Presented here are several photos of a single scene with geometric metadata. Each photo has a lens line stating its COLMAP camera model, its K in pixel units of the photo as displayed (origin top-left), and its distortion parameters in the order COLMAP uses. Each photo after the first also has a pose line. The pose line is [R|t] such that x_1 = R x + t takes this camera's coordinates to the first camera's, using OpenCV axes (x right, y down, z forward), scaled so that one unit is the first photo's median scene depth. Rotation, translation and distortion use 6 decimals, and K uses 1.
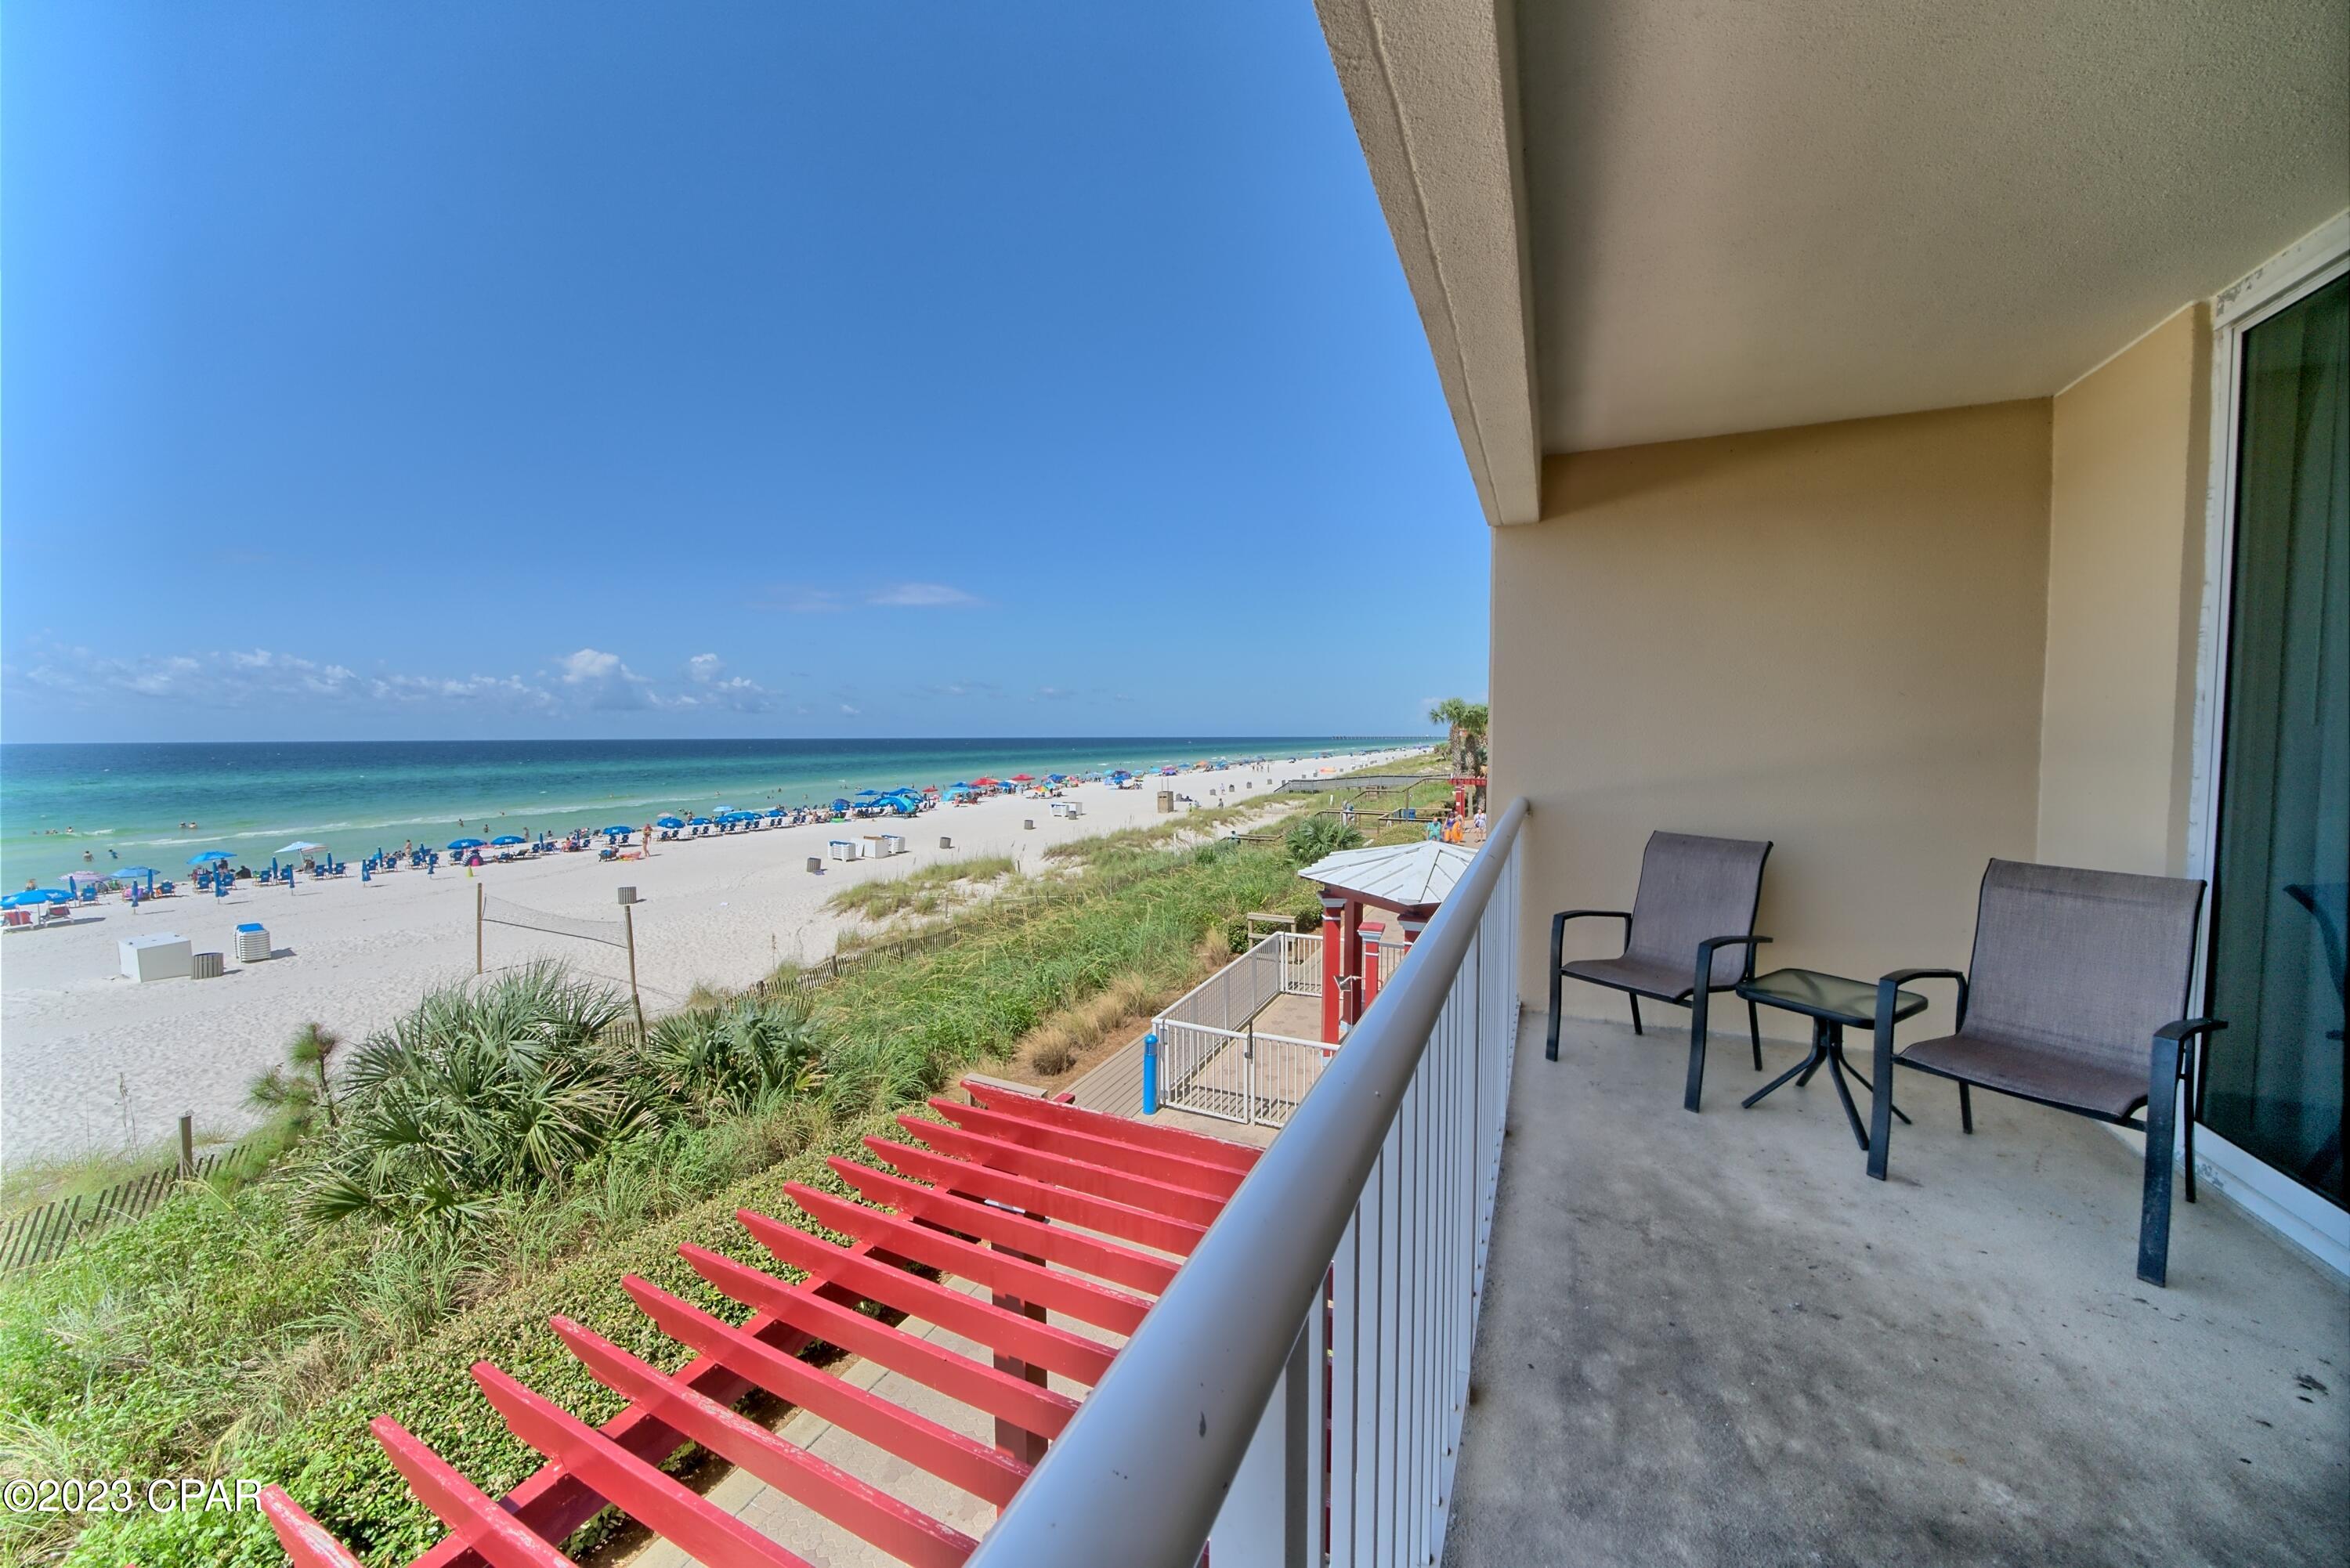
lens RADIAL K [[816.6, 0, 1176.9], [0, 816.6, 772.8], [0, 0, 1]] dist [-0.025911, 0.003407]
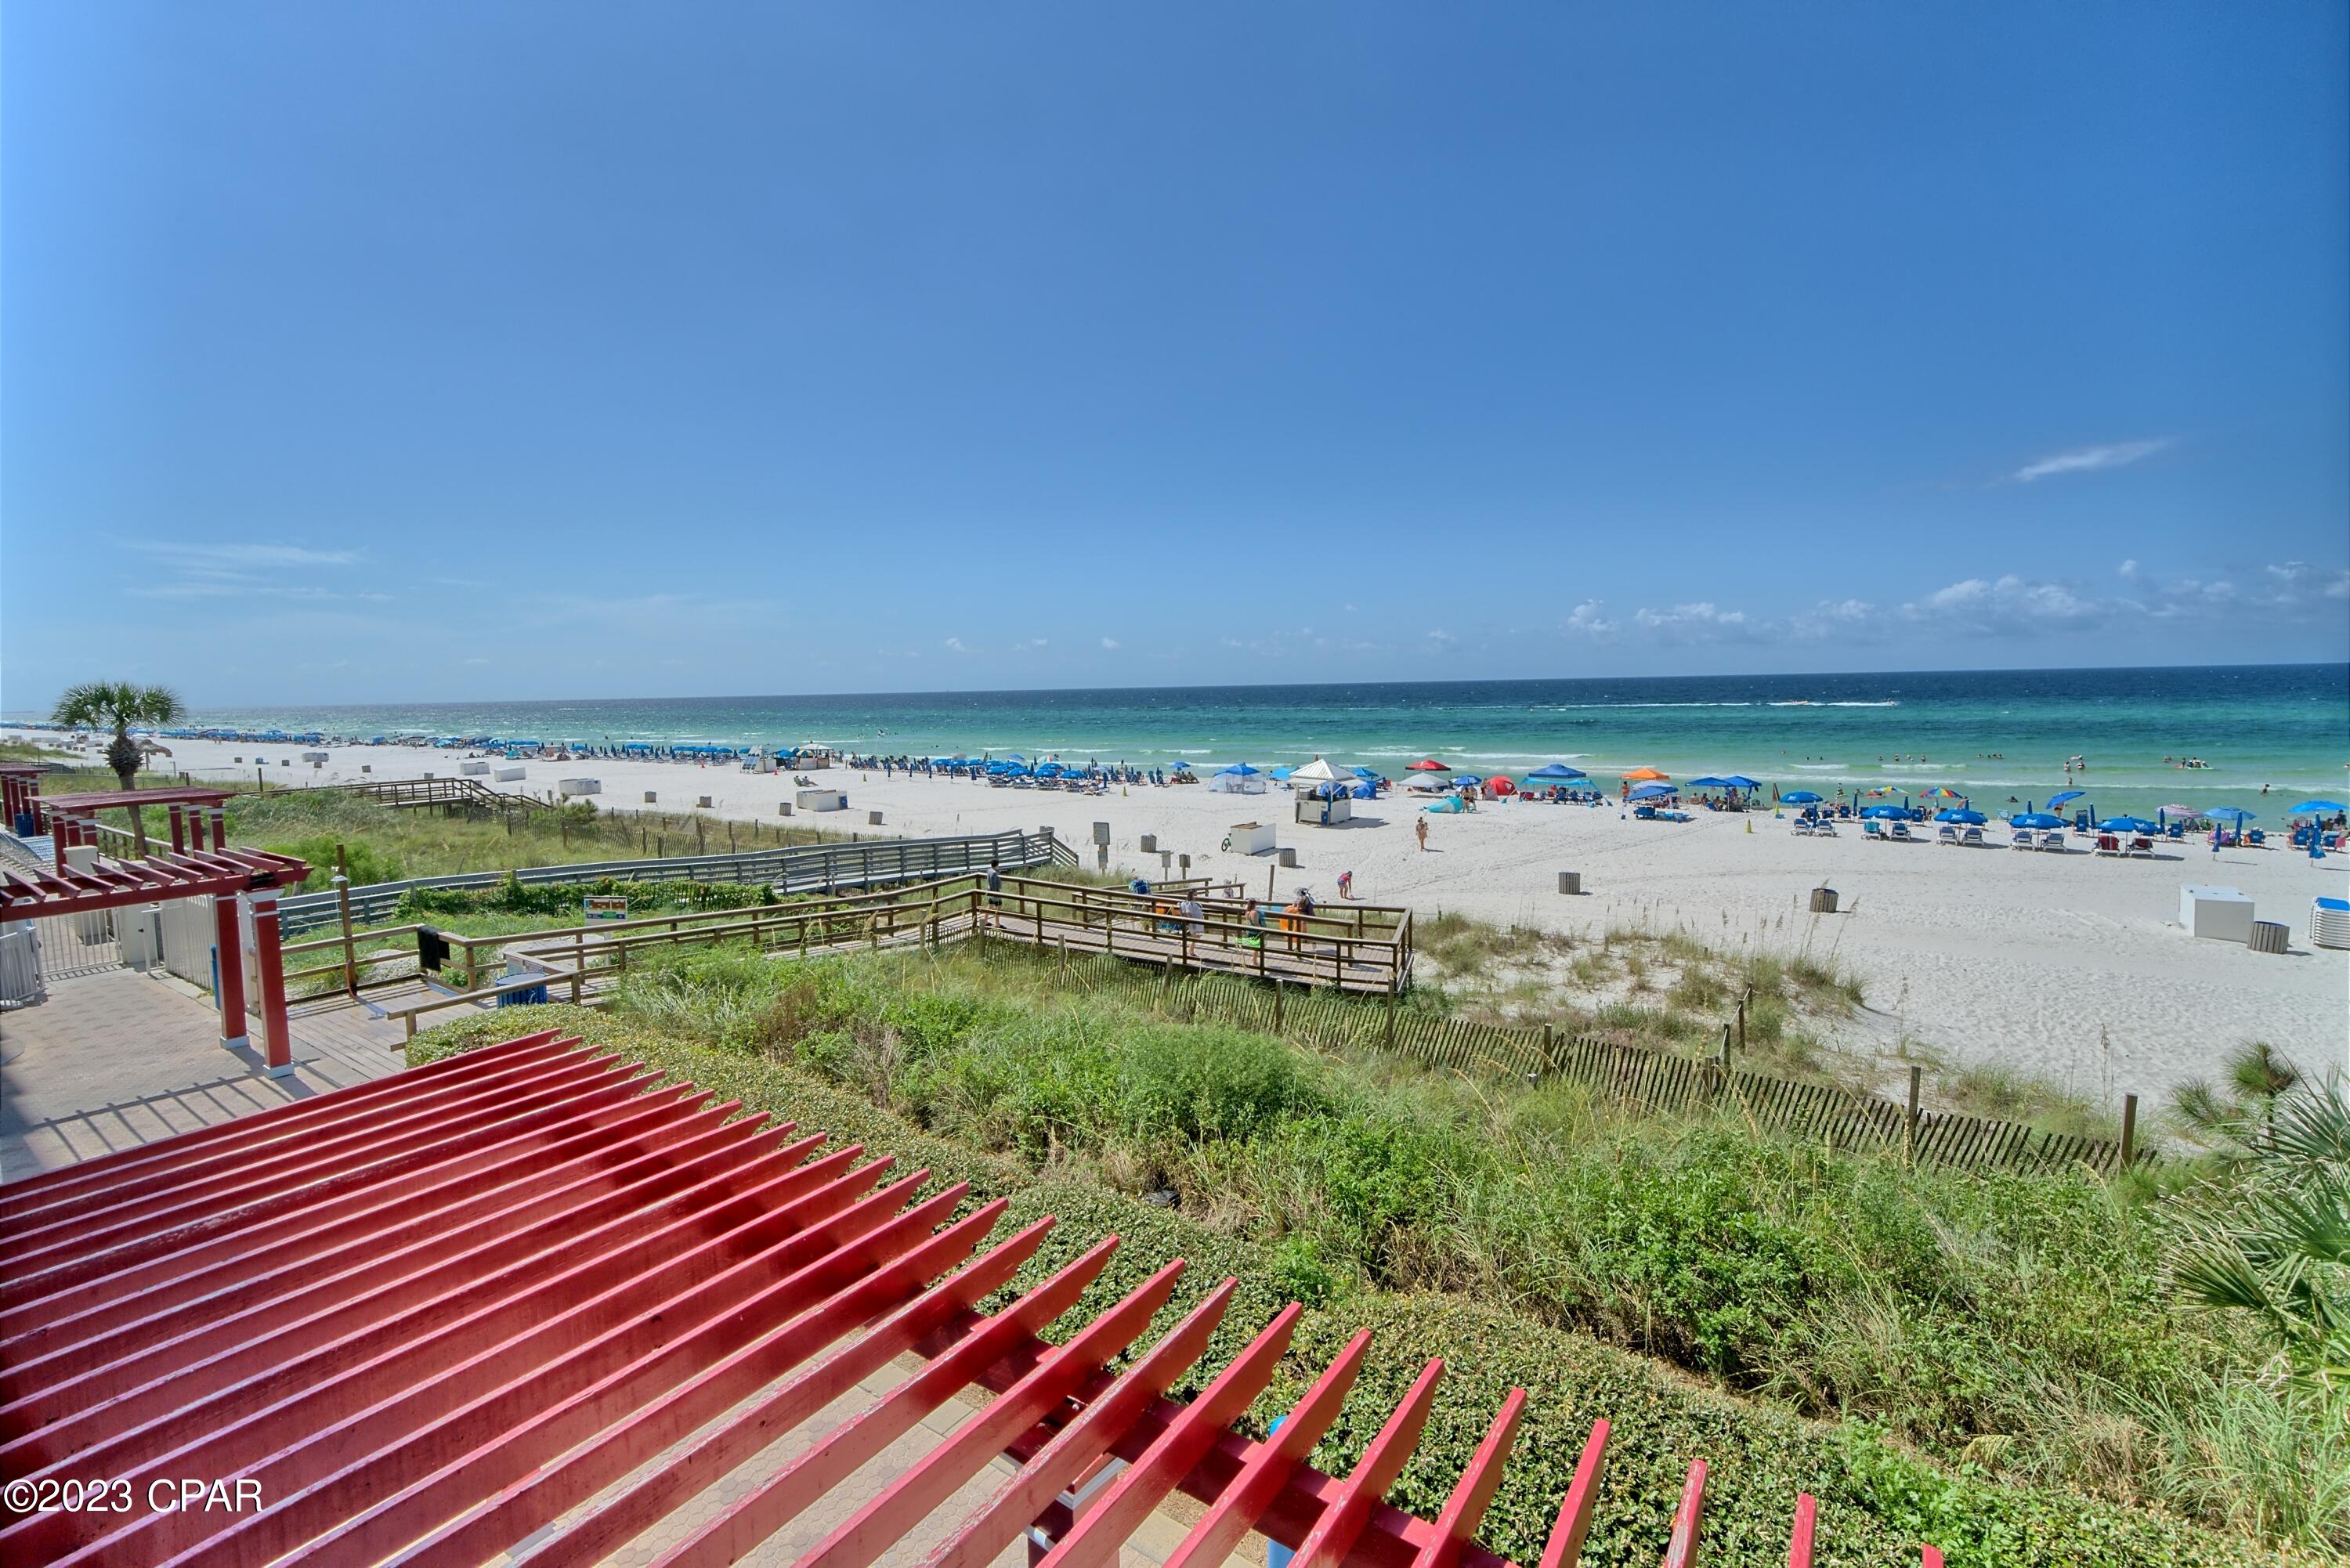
lens RADIAL K [[1022.8, 0, 1174.7], [0, 1022.8, 778.7], [0, 0, 1]] dist [0.003959, 0.003167]
pose [[-0.177141, 0.098313, -0.979263, 0.008787], [-0.024886, 0.994233, 0.104318, -0.003130], [0.983871, 0.042849, -0.173672, 0.043045]]
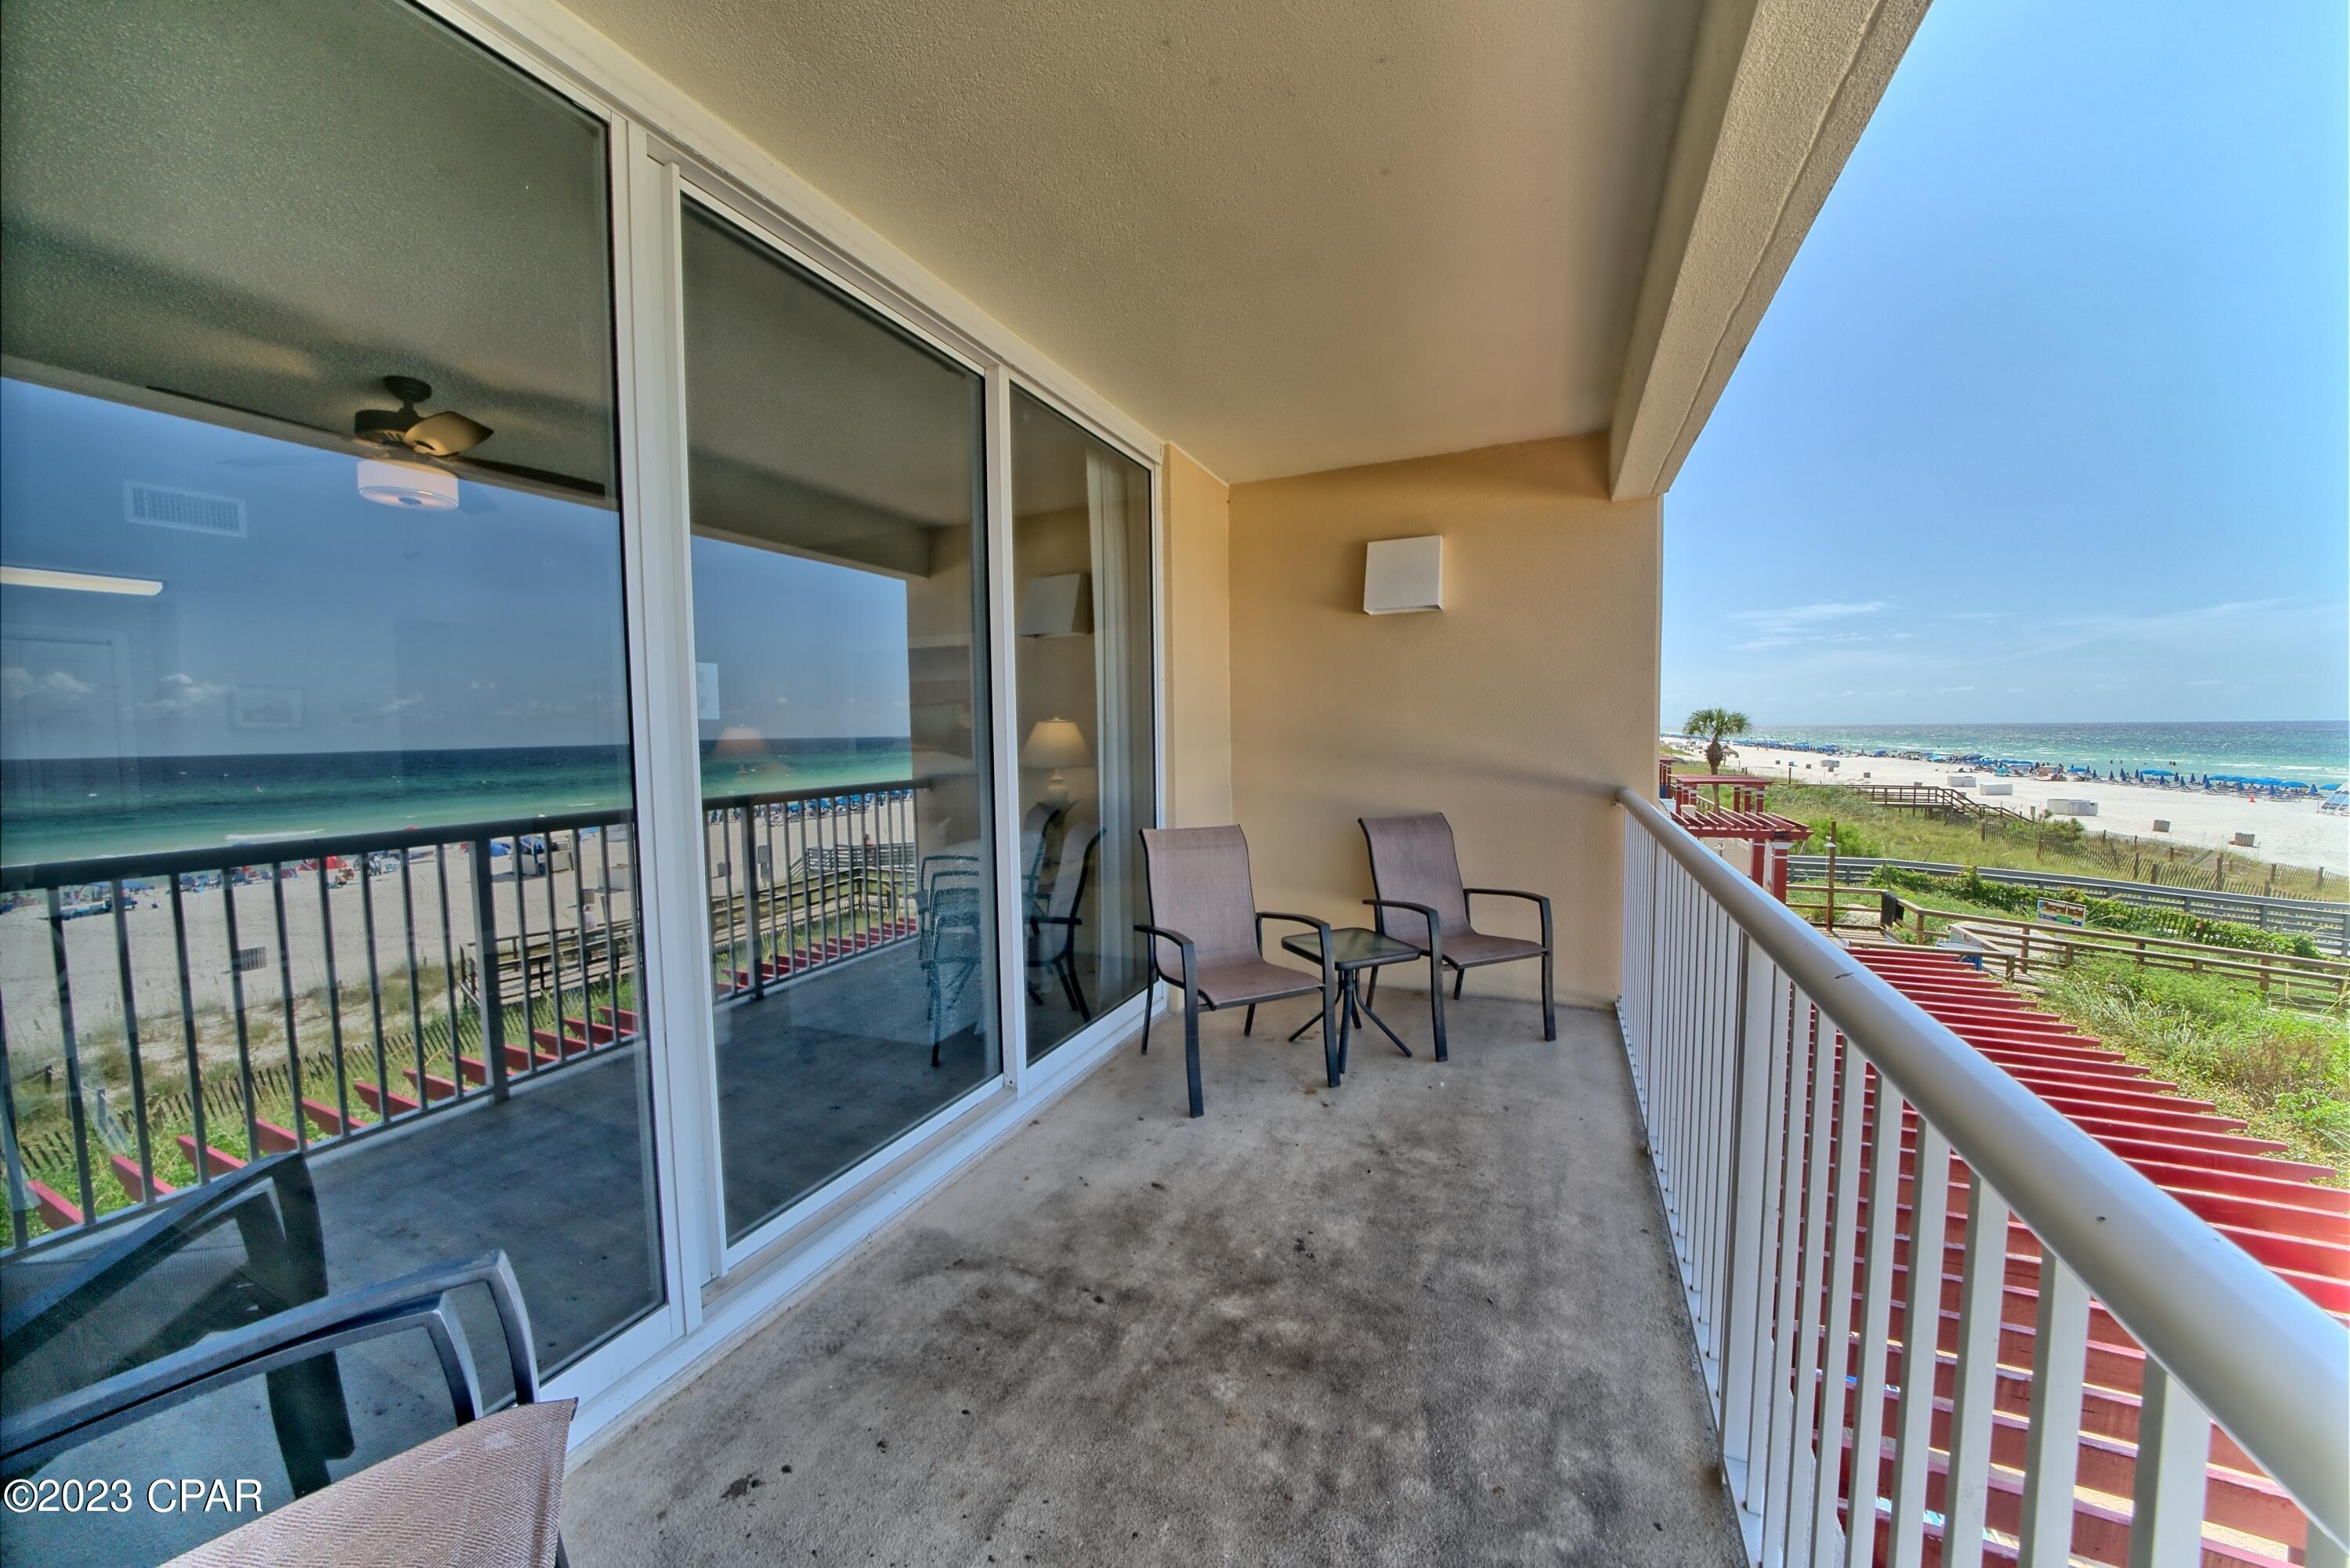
lens RADIAL K [[814.7, 0, 1160.0], [0, 814.7, 779.9], [0, 0, 1]] dist [-0.019815, 0.000056]
pose [[-0.999849, 0.016950, 0.003782, 0.054882], [0.017258, 0.994078, 0.107292, -0.004930], [-0.001941, 0.107341, -0.994220, 0.104410]]
